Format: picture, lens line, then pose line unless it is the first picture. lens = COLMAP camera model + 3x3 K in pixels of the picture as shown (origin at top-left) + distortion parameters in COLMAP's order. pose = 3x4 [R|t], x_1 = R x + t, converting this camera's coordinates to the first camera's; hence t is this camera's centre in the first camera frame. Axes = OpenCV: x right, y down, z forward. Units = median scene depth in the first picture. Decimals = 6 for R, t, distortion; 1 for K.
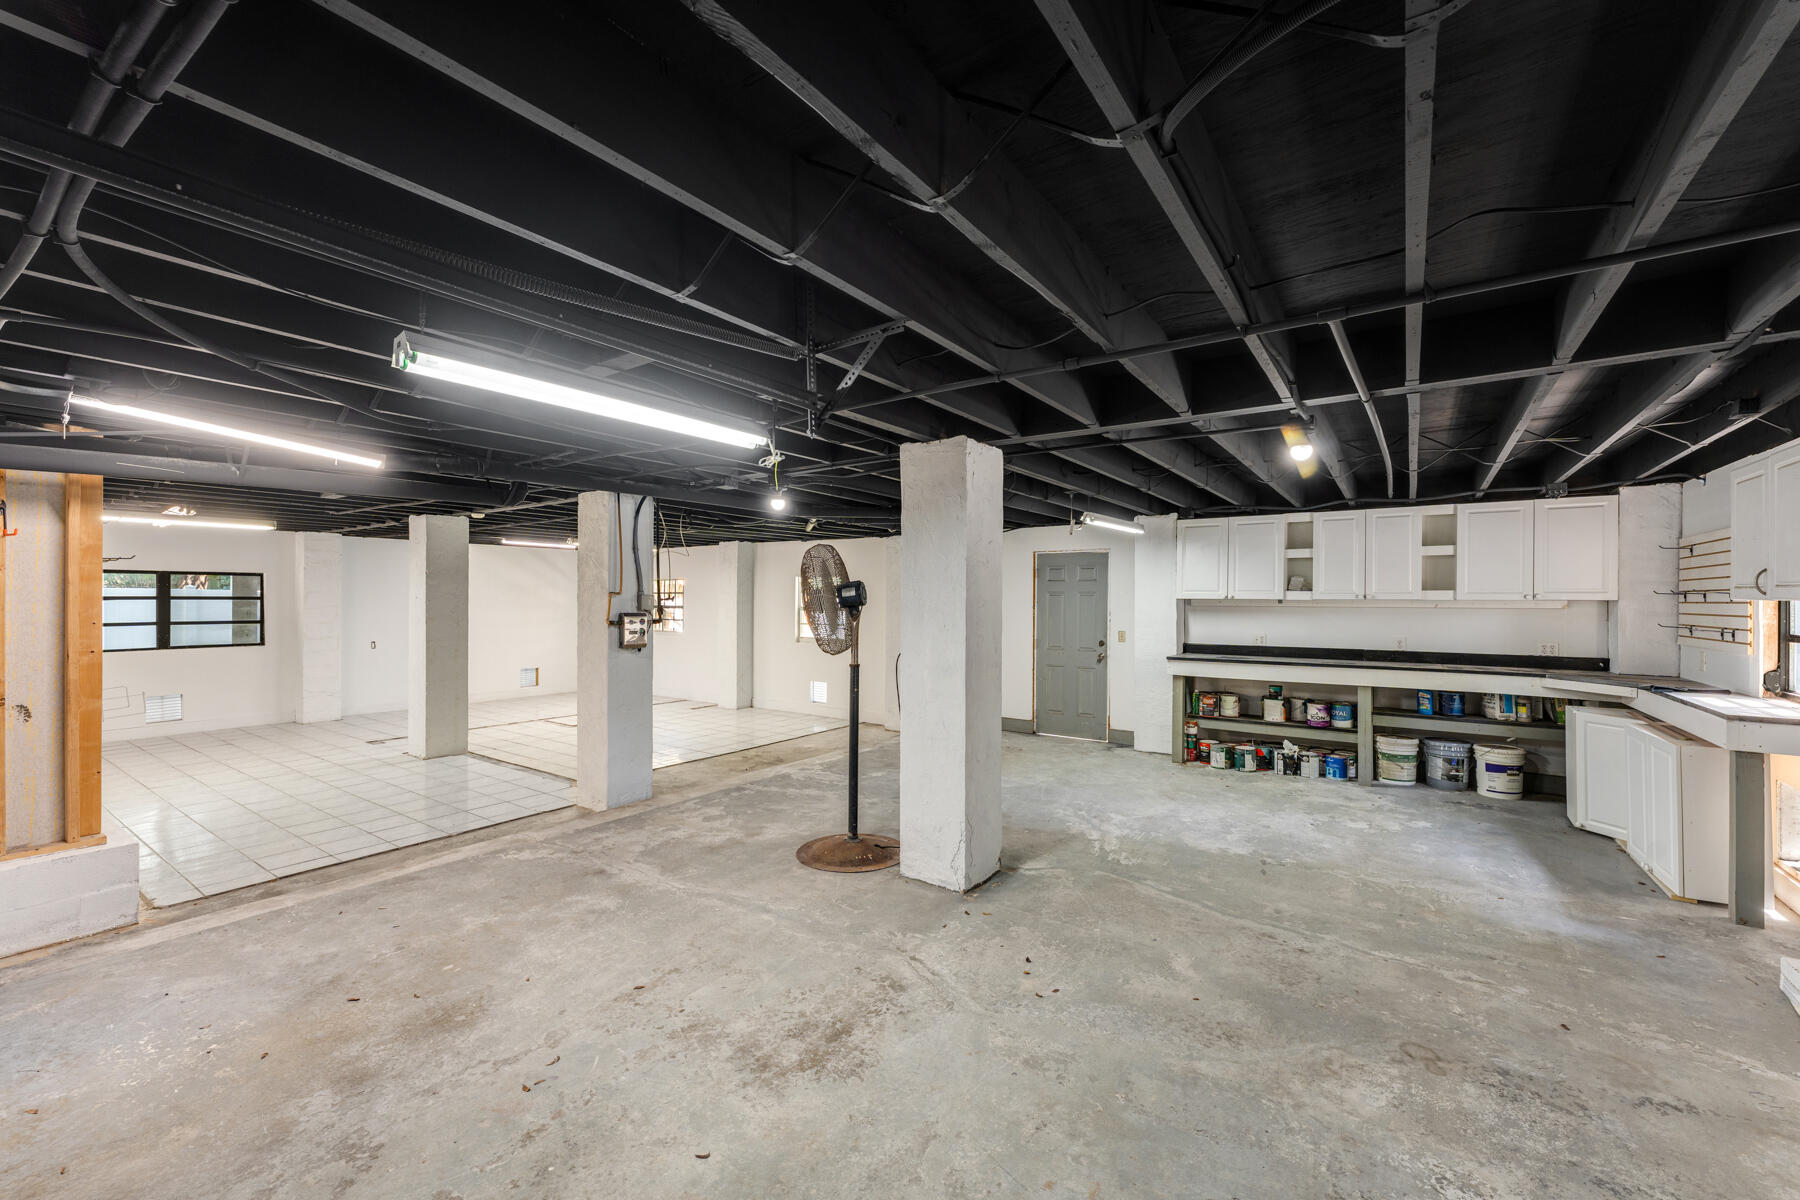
lens RADIAL K [[736.9, 0, 877.1], [0, 736.9, 599.8], [0, 0, 1]] dist [0.000775, 0.000527]
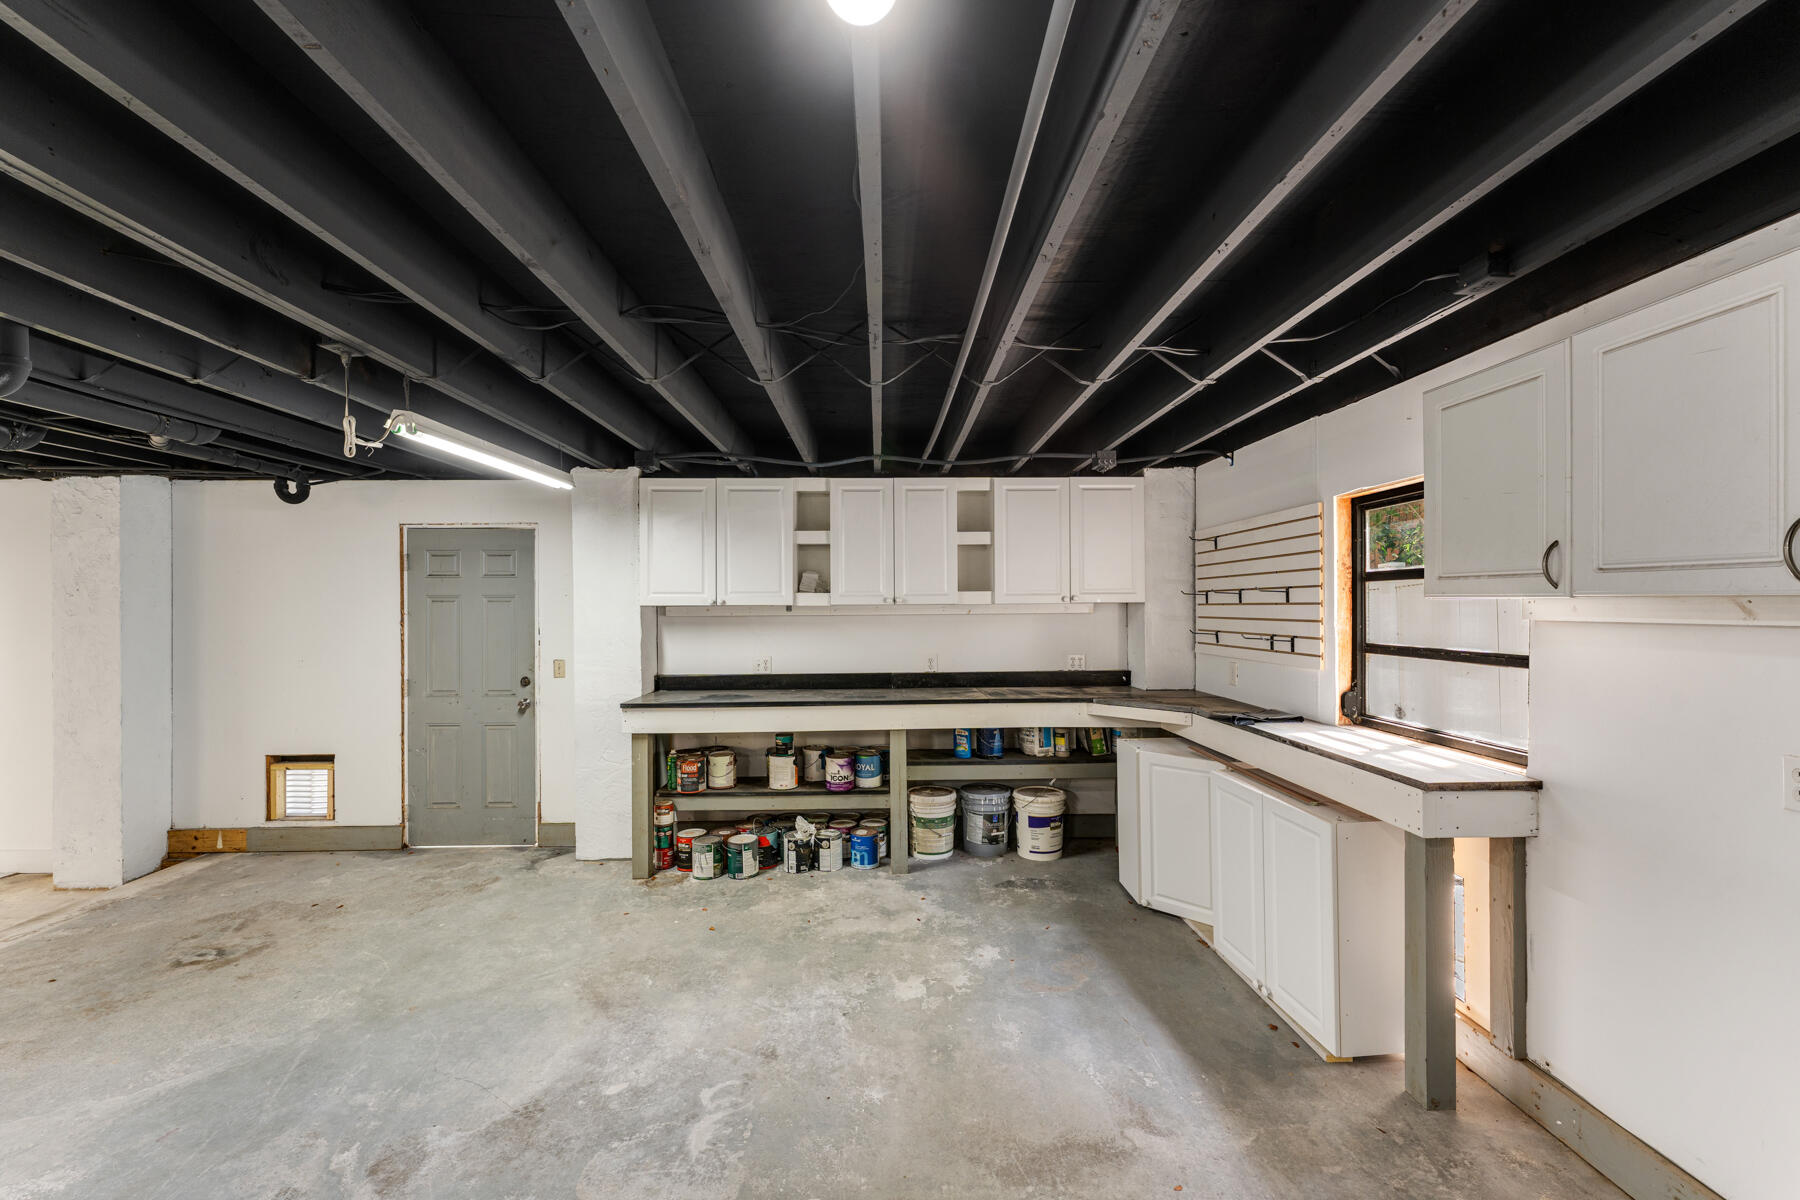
lens RADIAL K [[736.9, 0, 877.1], [0, 736.9, 599.8], [0, 0, 1]] dist [0.000775, 0.000527]
pose [[0.814029, -0.005050, 0.580802, 0.241337], [0.011125, 0.999914, -0.006898, 0.000139], [-0.580717, 0.012076, 0.814016, 0.442001]]
